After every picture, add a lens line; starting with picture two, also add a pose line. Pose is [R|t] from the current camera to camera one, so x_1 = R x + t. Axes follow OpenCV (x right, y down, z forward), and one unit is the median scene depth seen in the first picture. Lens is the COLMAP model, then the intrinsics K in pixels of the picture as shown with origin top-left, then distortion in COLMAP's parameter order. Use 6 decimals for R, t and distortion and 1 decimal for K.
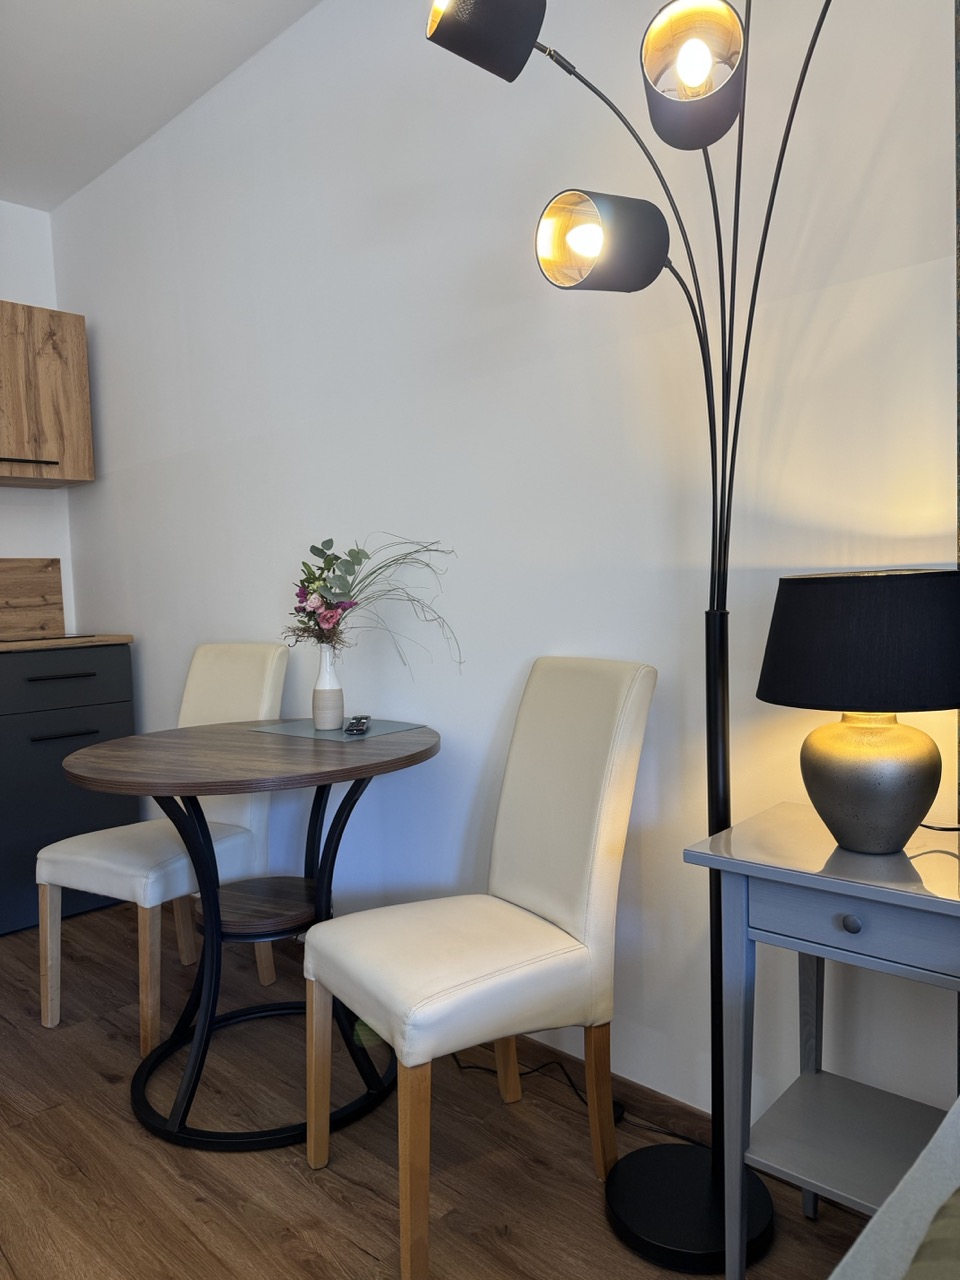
lens RADIAL K [[893.3, 0, 492.0], [0, 893.3, 622.2], [0, 0, 1]] dist [0.026079, -0.022653]
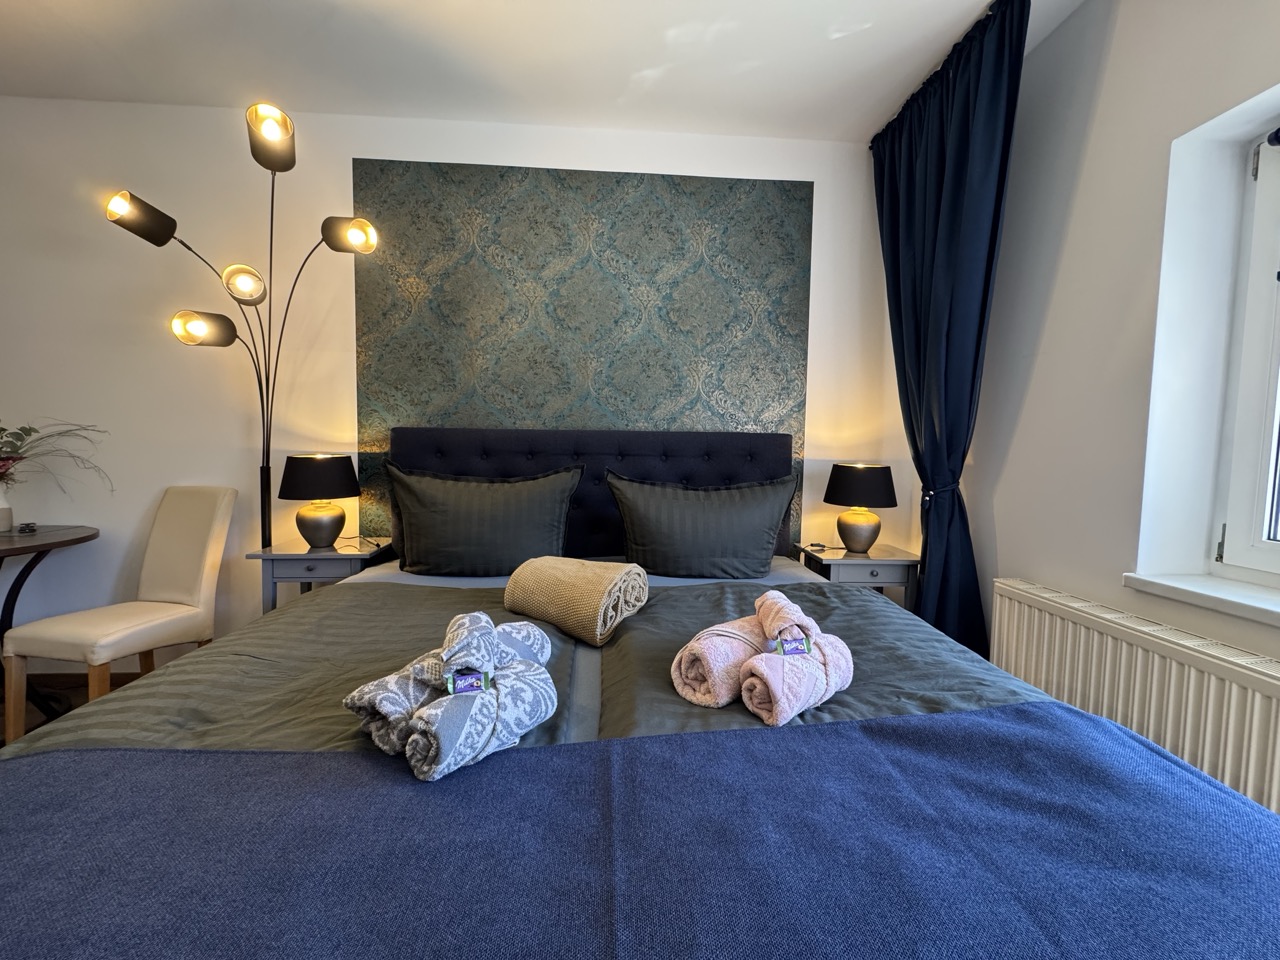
lens RADIAL K [[515.1, 0, 642.5], [0, 515.1, 478.5], [0, 0, 1]] dist [-0.003048, 0.001116]
pose [[0.683744, -0.002299, 0.729718, -0.064146], [-0.010038, 0.999871, 0.012556, -0.005479], [-0.729653, -0.015910, 0.683633, -0.592310]]
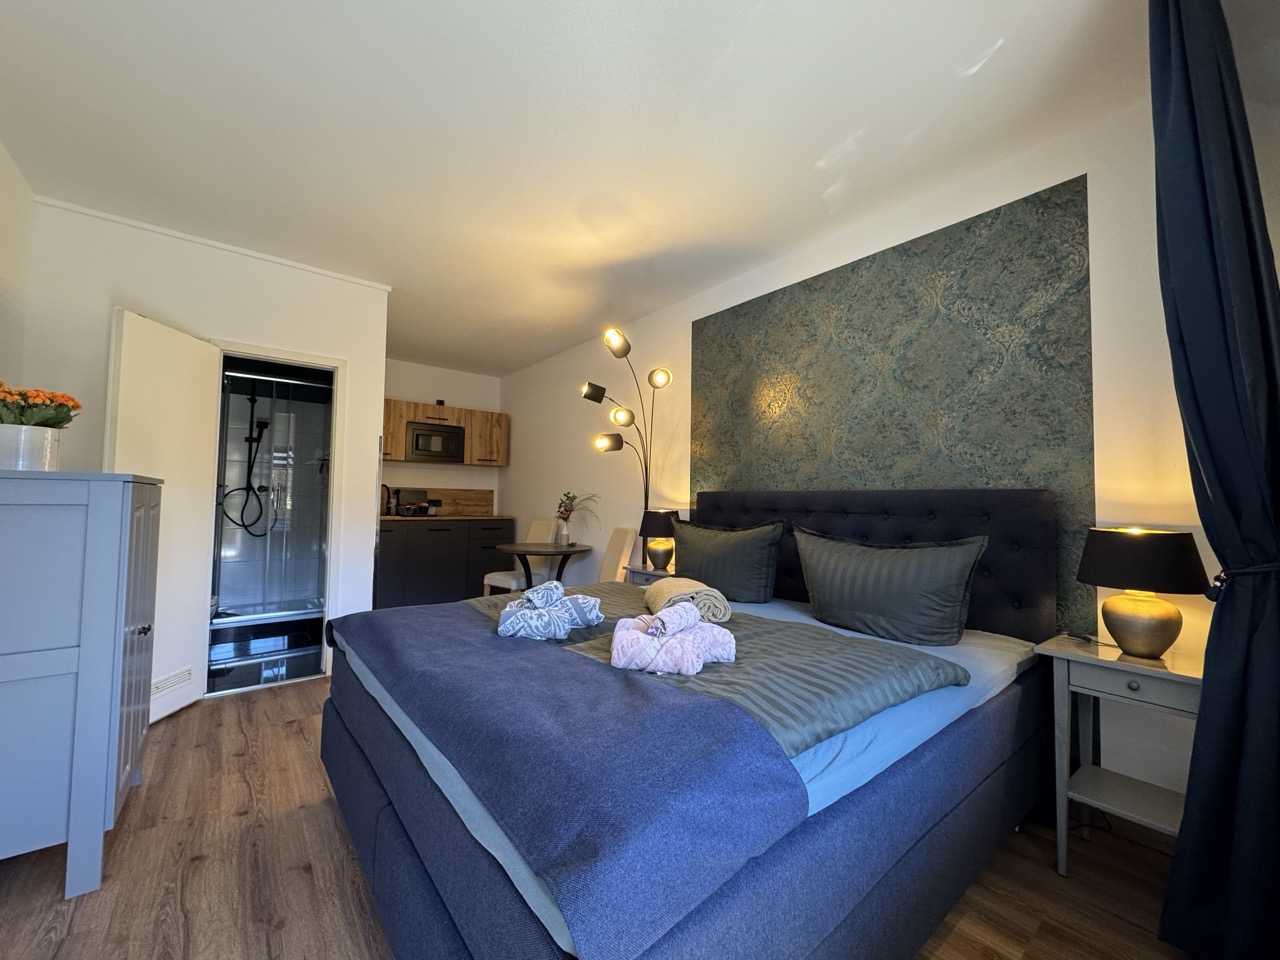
lens RADIAL K [[515.1, 0, 647.1], [0, 515.1, 478.4], [0, 0, 1]] dist [-0.003048, 0.001116]
pose [[0.989340, 0.041926, -0.139461, 0.447547], [-0.053243, 0.995497, -0.078434, -0.002110], [0.135545, 0.085023, 0.987116, -1.075397]]
